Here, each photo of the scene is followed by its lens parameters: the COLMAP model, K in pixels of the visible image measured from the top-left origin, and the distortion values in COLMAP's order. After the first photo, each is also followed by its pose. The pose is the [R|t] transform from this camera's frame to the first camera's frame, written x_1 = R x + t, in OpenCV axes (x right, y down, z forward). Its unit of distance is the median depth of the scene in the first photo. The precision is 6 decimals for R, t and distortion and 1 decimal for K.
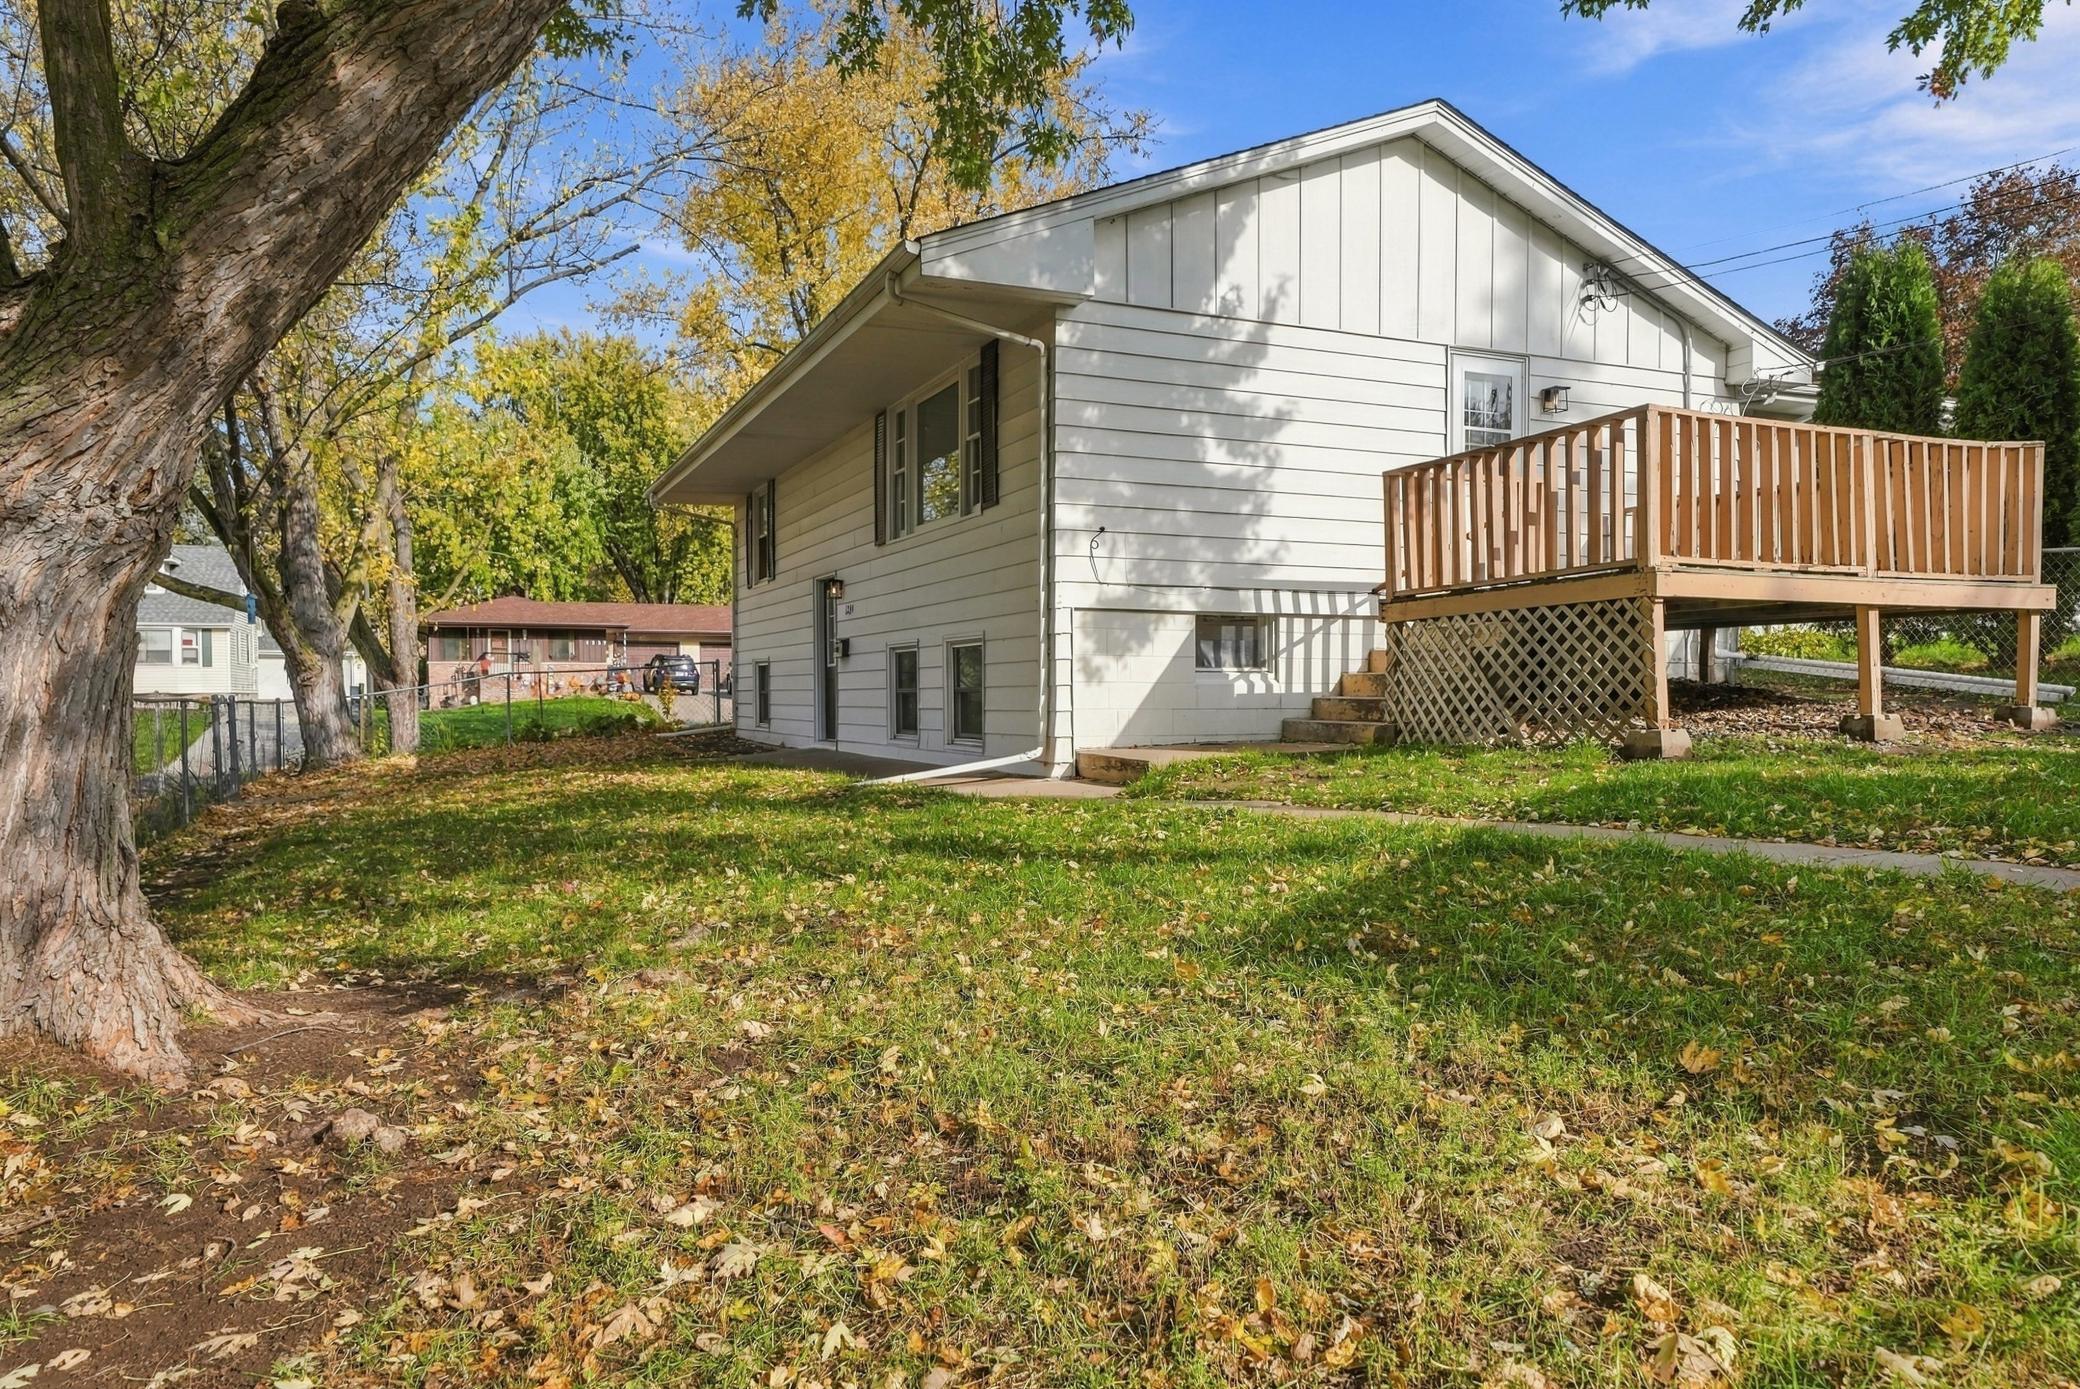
lens RADIAL K [[1298.0, 0, 1040.0], [0, 1298.0, 694.5], [0, 0, 1]] dist [0.003964, 0.001798]
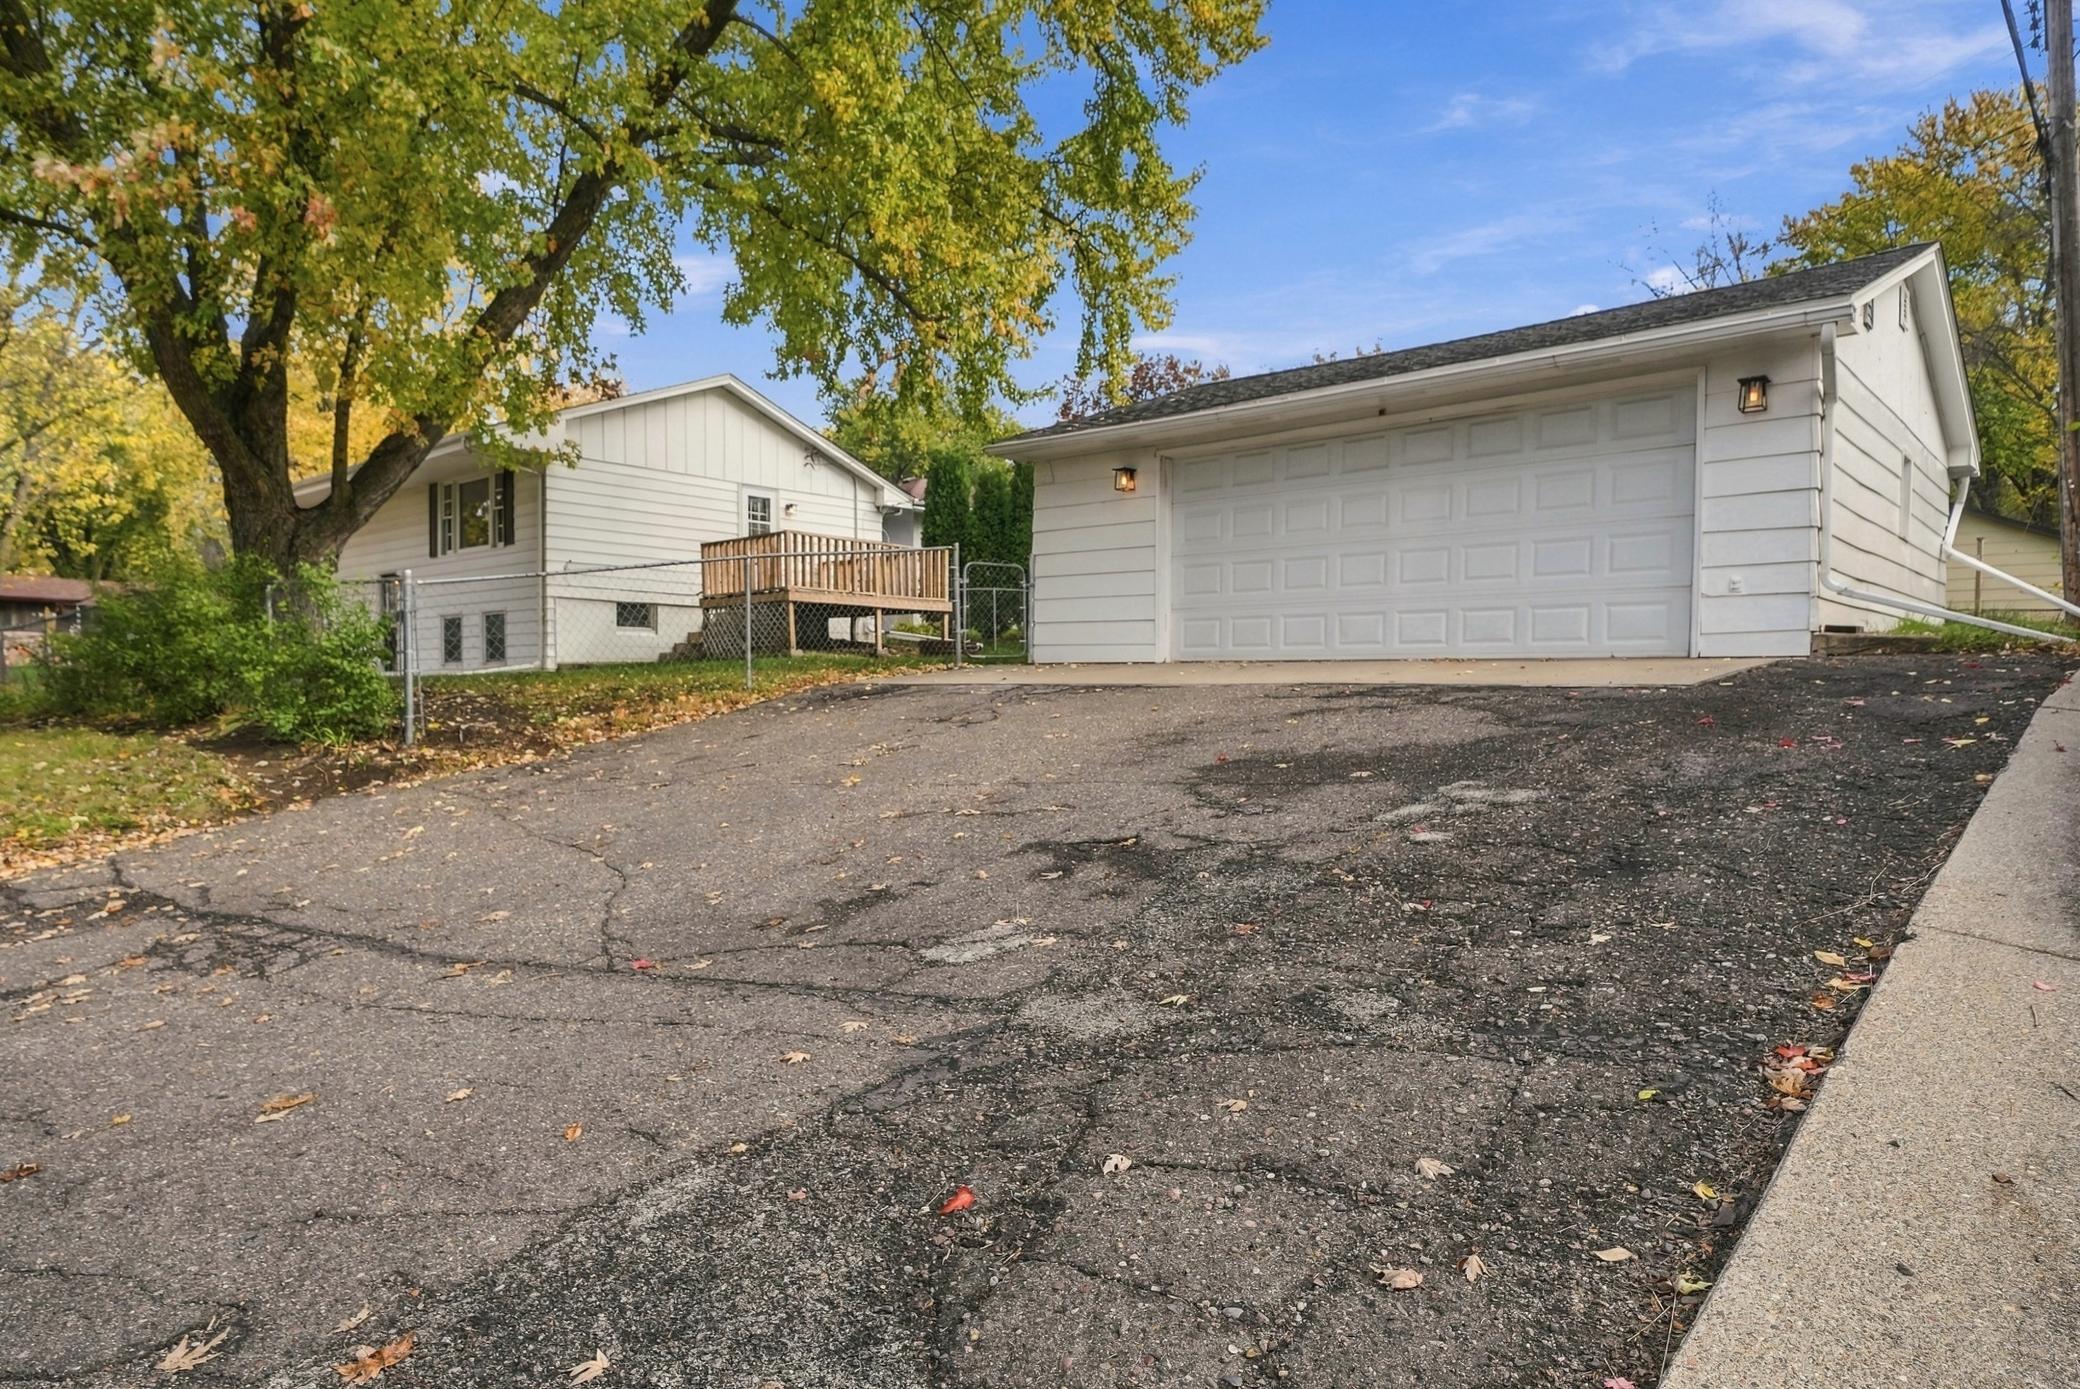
lens RADIAL K [[1298.0, 0, 1040.0], [0, 1298.0, 694.5], [0, 0, 1]] dist [0.003964, 0.001798]
pose [[0.913720, 0.010138, 0.406219, -0.113015], [-0.009344, 0.999949, -0.003937, 0.095505], [-0.406238, -0.000198, 0.913767, -1.278464]]
